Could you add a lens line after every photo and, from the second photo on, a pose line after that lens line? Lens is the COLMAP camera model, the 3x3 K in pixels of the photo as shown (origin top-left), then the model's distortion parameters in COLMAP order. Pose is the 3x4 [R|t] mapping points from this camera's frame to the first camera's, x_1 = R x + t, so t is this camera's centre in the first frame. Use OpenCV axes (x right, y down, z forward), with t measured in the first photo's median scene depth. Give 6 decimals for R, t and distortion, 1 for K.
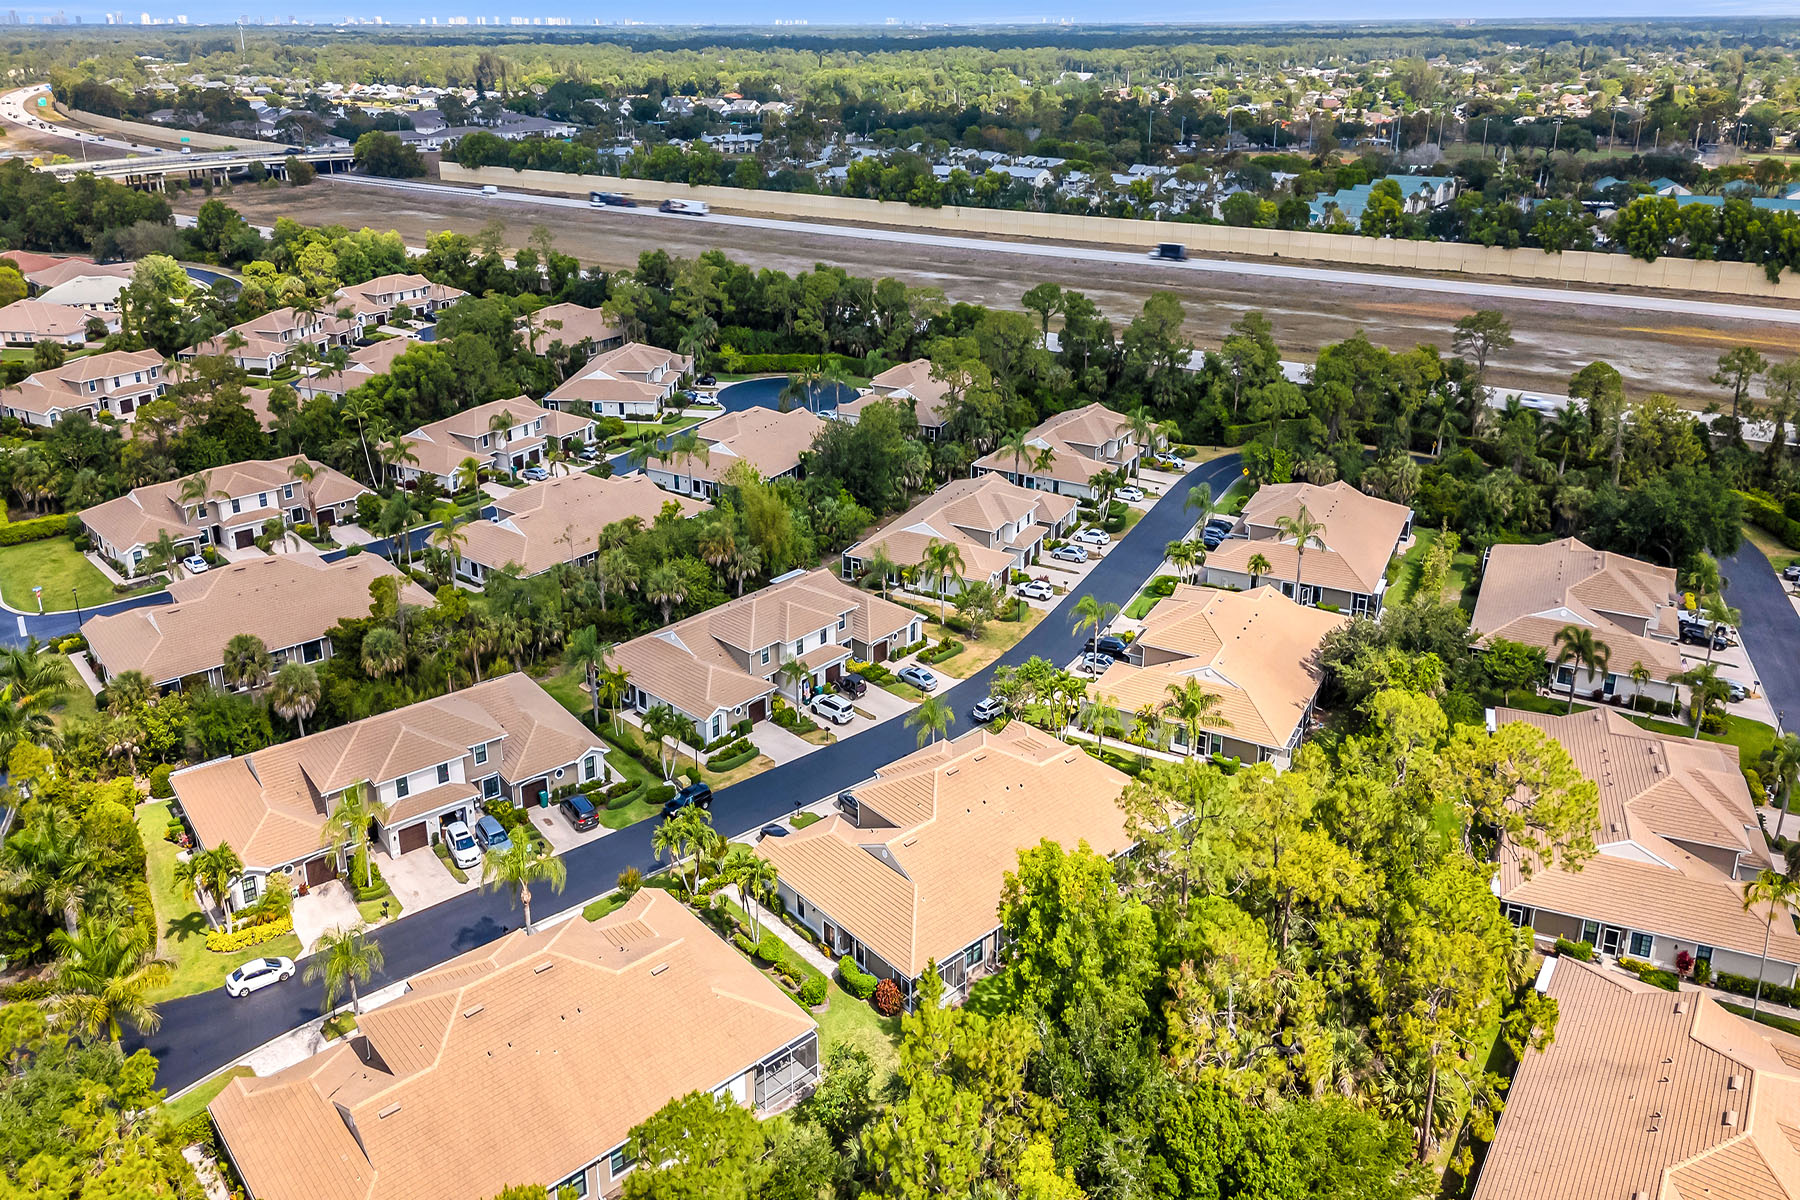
lens RADIAL K [[1303.9, 0, 900.0], [0, 1303.9, 600.0], [0, 0, 1]] dist [0.040018, -0.010167]
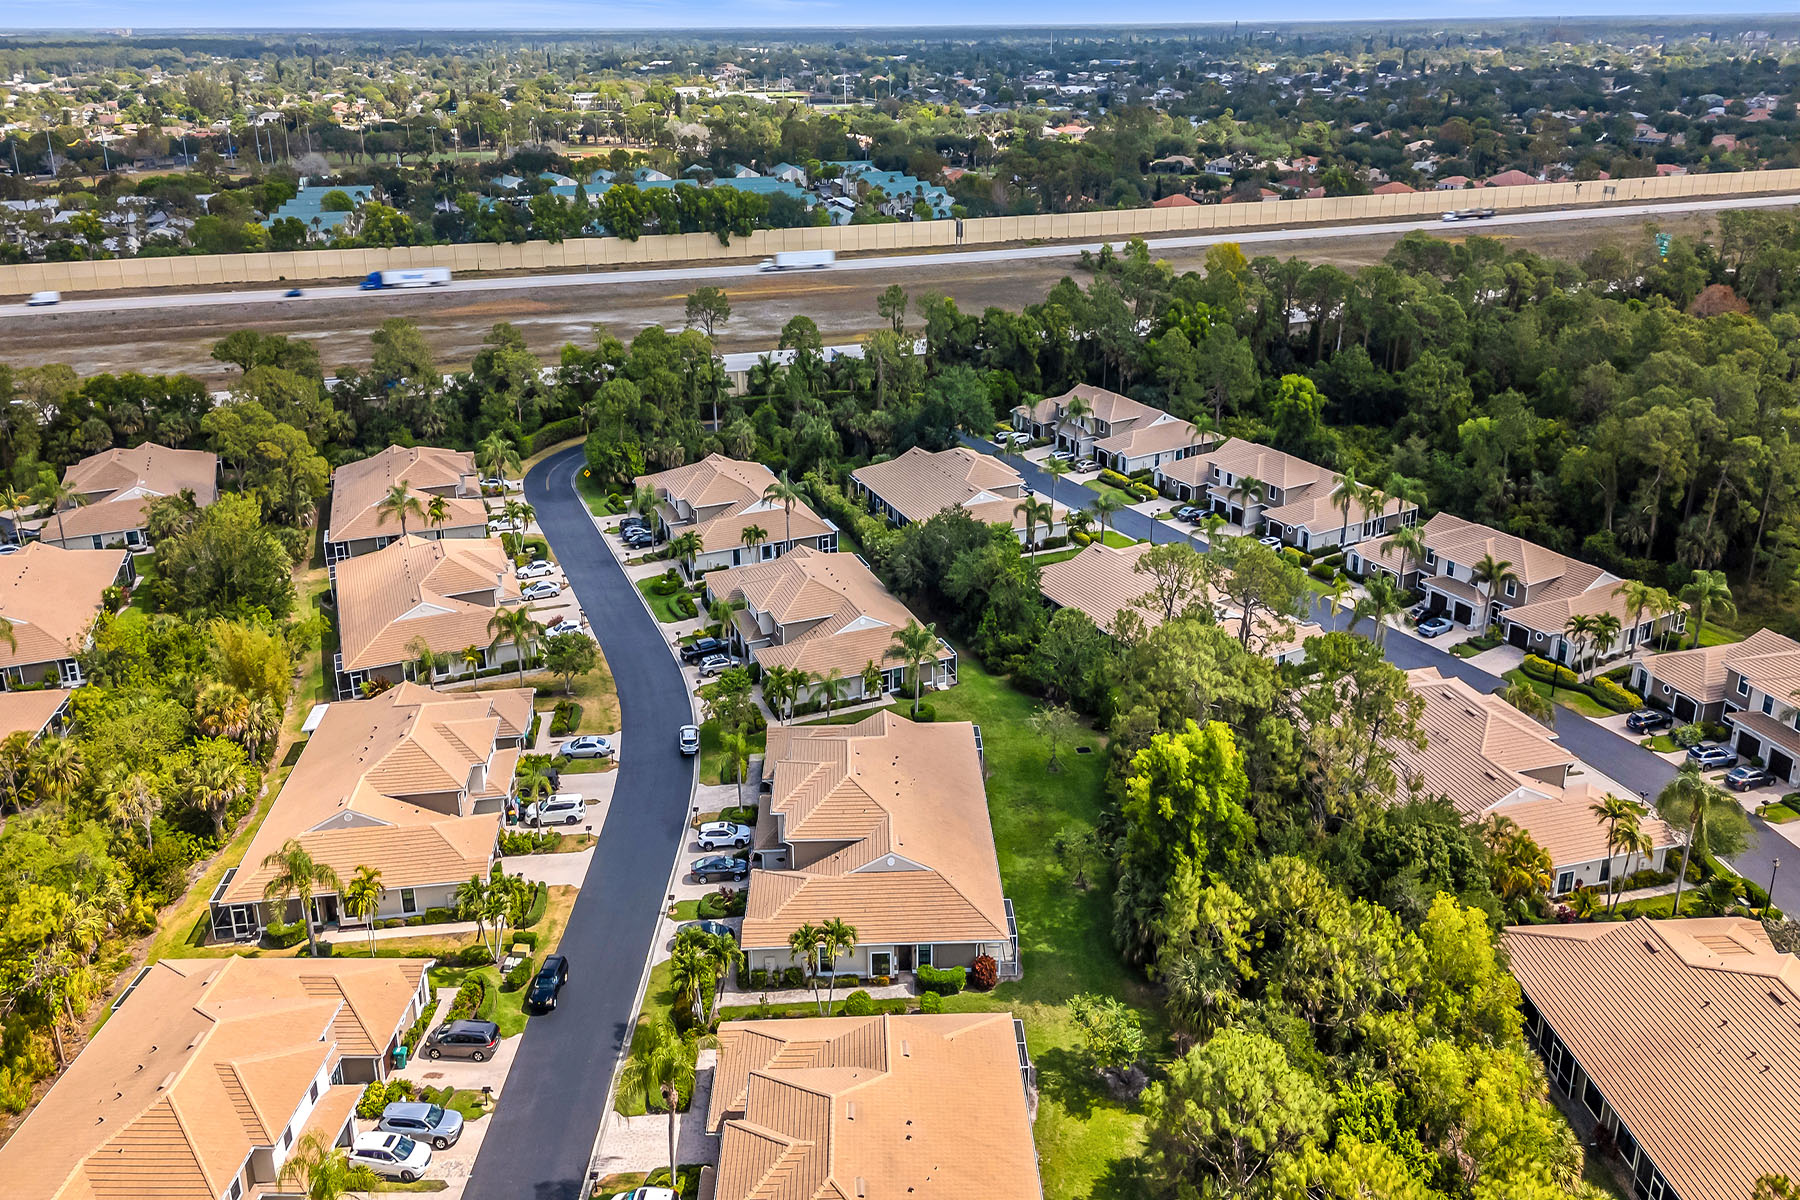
lens RADIAL K [[1298.4, 0, 900.0], [0, 1298.4, 600.0], [0, 0, 1]] dist [0.048550, -0.006592]
pose [[0.613651, -0.320514, 0.721597, -0.260839], [0.321686, 0.936103, 0.142228, -0.053510], [-0.721076, 0.144850, 0.677546, 0.104845]]
